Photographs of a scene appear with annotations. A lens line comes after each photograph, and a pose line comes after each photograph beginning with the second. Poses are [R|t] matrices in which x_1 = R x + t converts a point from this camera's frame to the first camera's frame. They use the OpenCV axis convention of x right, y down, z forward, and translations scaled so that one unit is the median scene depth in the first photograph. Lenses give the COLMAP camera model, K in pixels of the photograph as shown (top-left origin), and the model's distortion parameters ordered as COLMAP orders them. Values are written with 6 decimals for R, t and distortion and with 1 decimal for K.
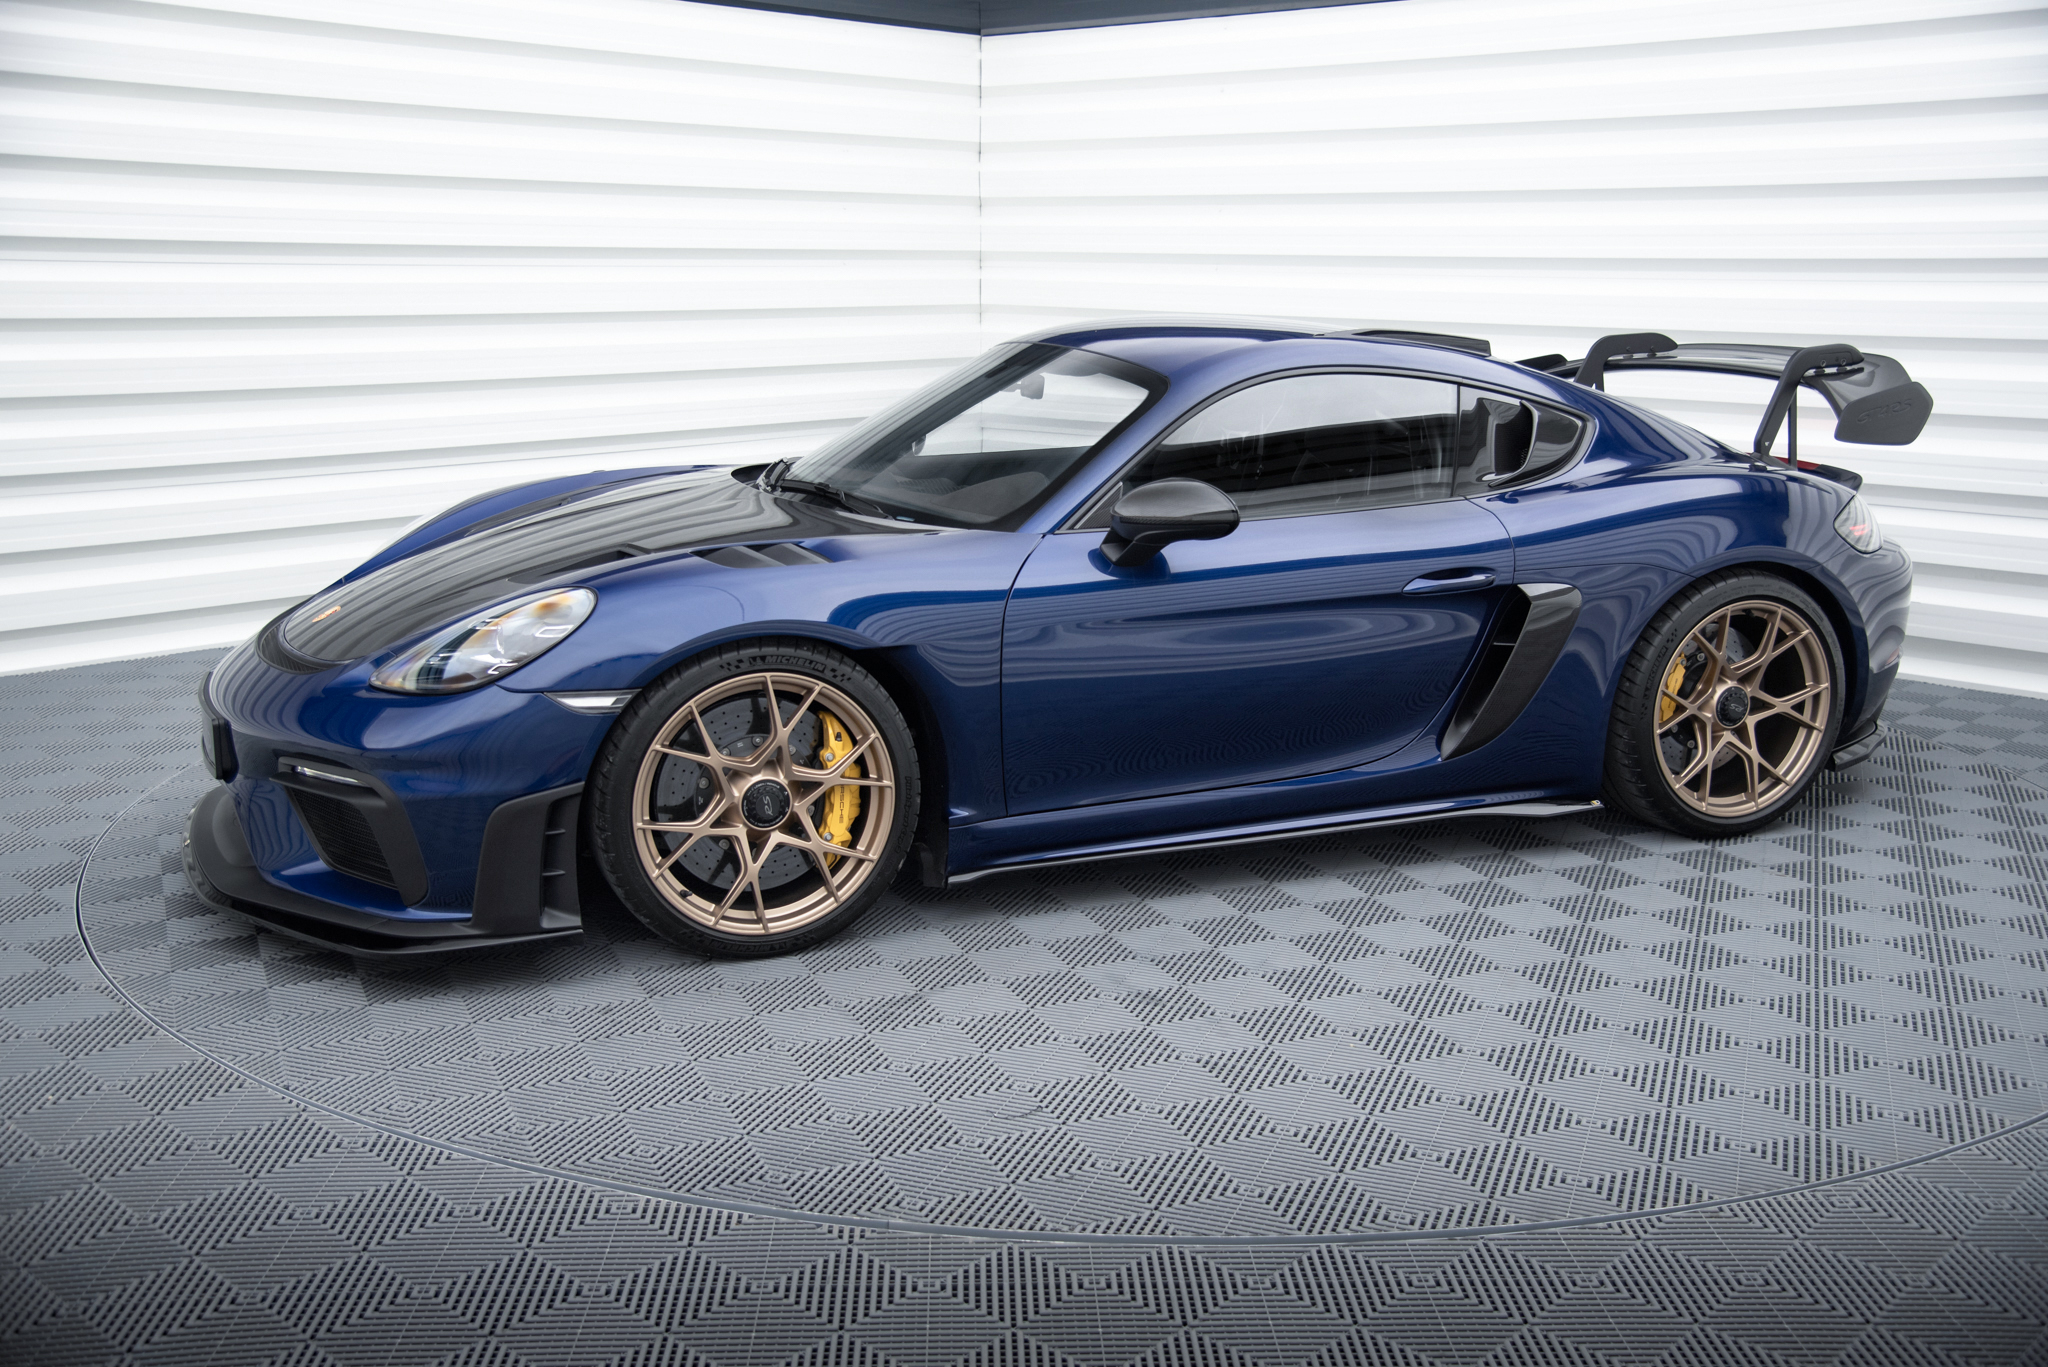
lens RADIAL K [[2038.1, 0, 1024.0], [0, 2038.1, 683.5], [0, 0, 1]] dist [0.059576, 0.013551]
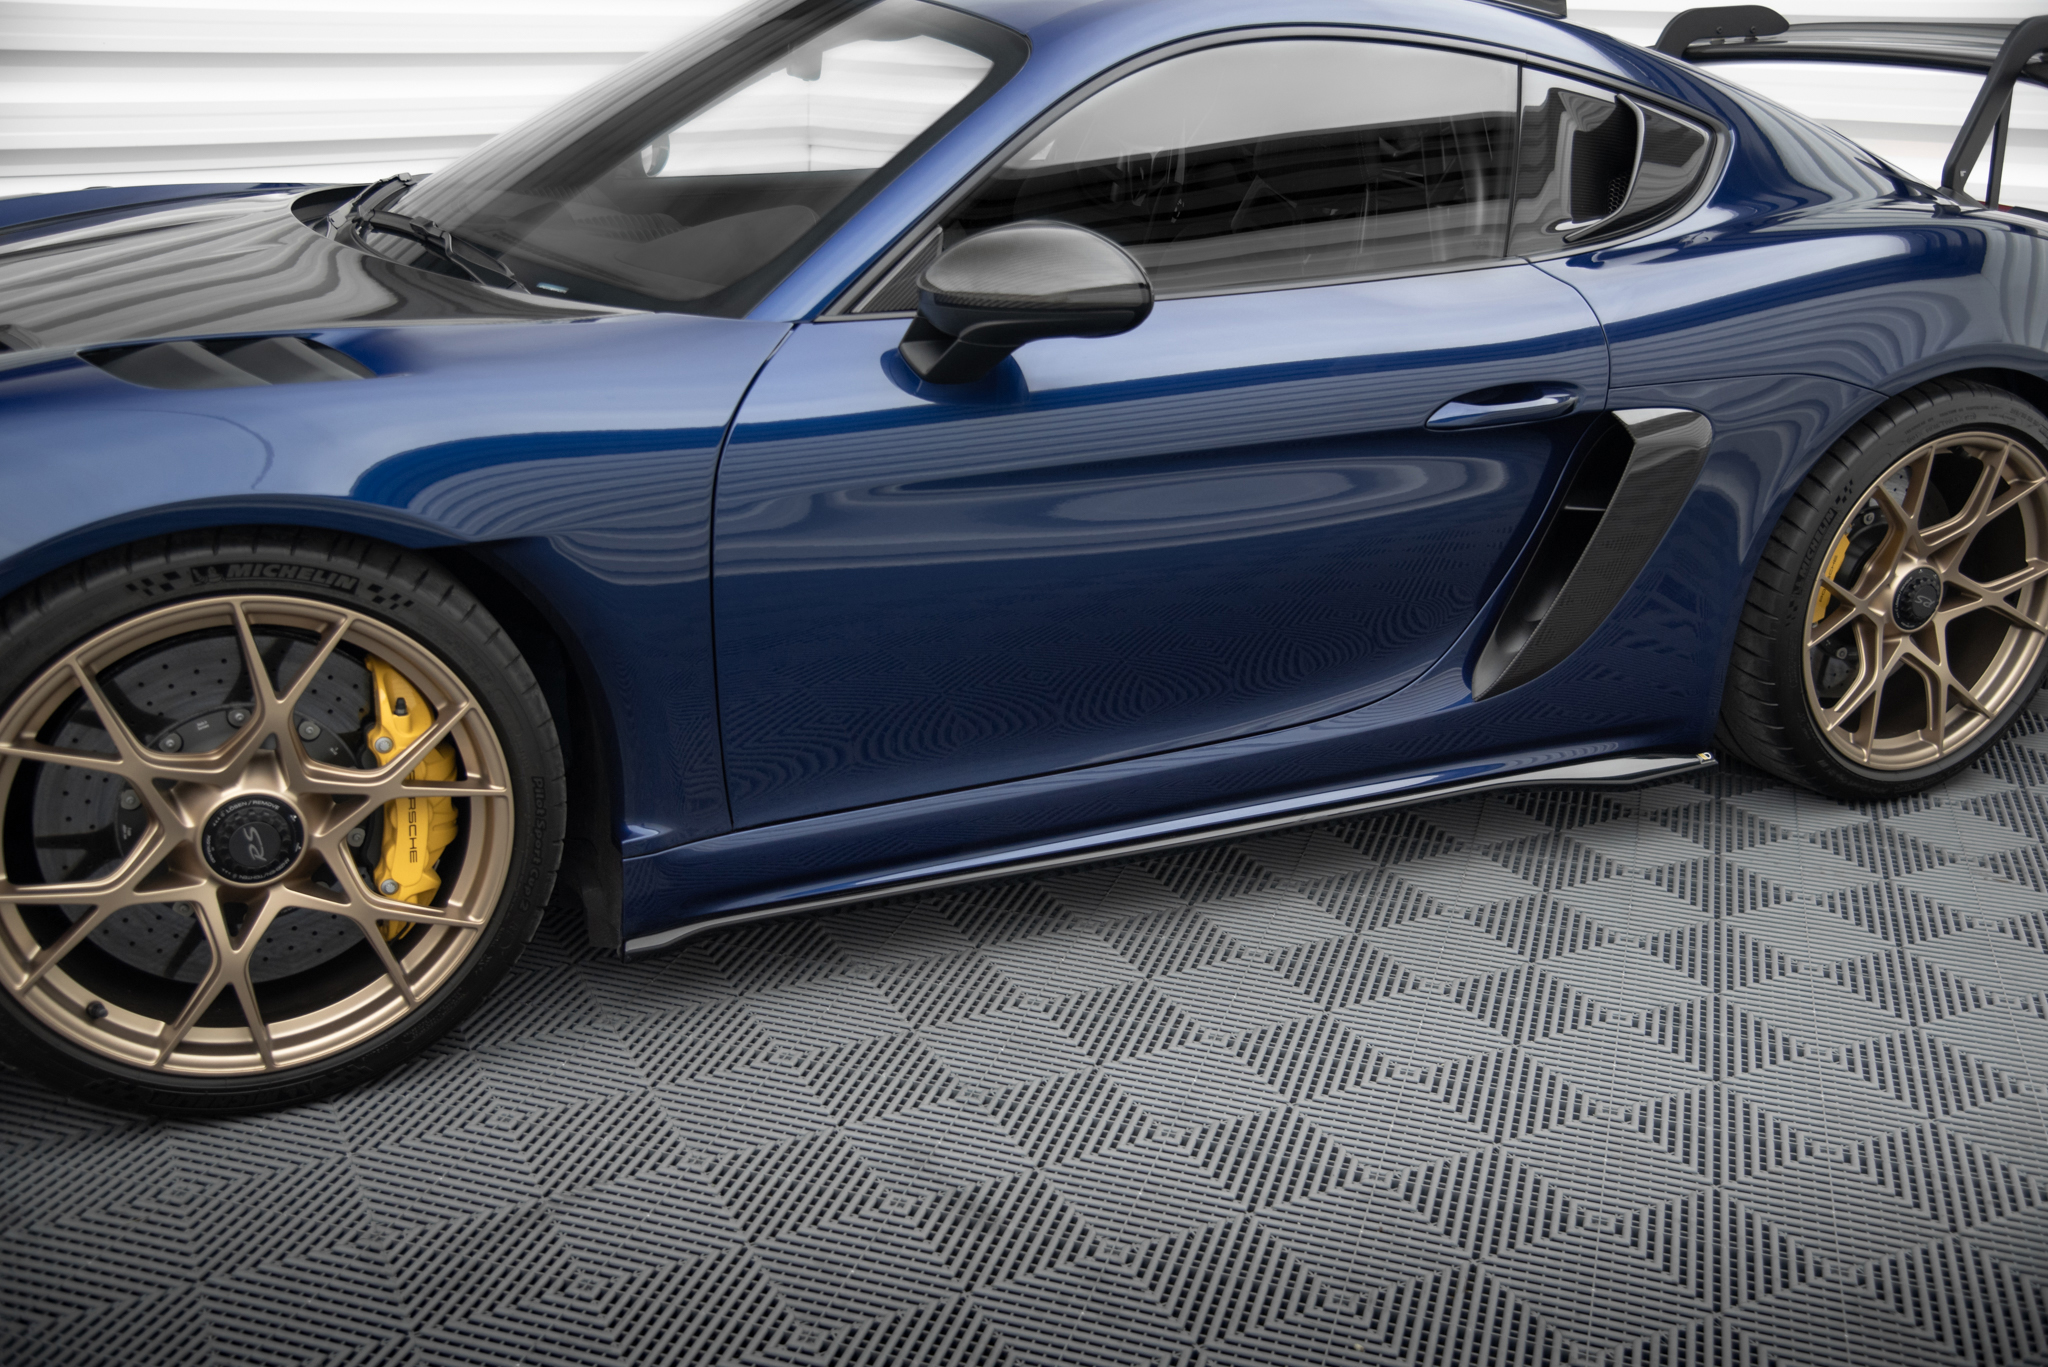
lens RADIAL K [[2038.1, 0, 1024.0], [0, 2038.1, 683.5], [0, 0, 1]] dist [0.059576, 0.013551]
pose [[0.998393, 0.001009, 0.056667, 0.039541], [-0.008096, 0.992128, 0.124968, -0.045838], [-0.056095, -0.125225, 0.990541, 0.439401]]
